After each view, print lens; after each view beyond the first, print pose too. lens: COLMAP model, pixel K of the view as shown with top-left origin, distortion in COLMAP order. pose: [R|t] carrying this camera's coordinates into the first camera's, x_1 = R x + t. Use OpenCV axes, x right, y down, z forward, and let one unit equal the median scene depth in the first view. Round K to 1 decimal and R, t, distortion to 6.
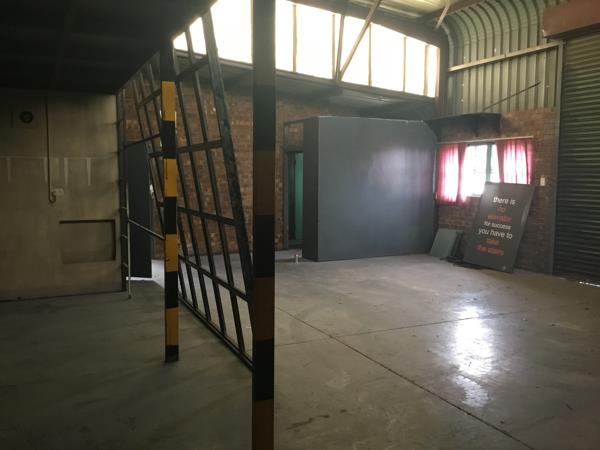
lens RADIAL K [[542.0, 0, 300.0], [0, 542.0, 225.0], [0, 0, 1]] dist [0.124586, -0.230697]
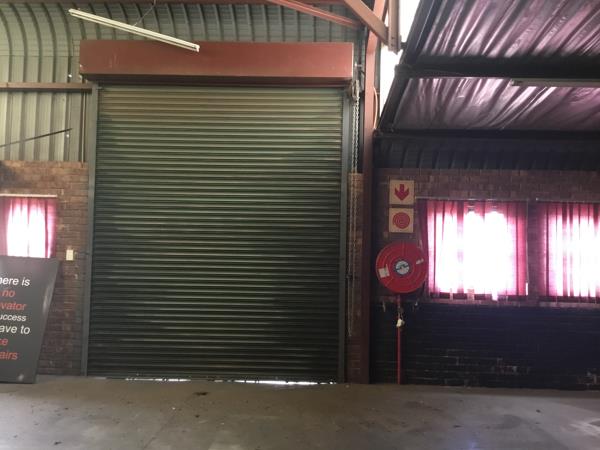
lens RADIAL K [[545.9, 0, 300.0], [0, 545.9, 225.0], [0, 0, 1]] dist [0.127833, -0.279706]
pose [[0.460400, 0.048969, 0.886360, -0.036974], [0.062485, 0.994213, -0.087384, -0.011647], [-0.885510, 0.095615, 0.454676, 0.128319]]
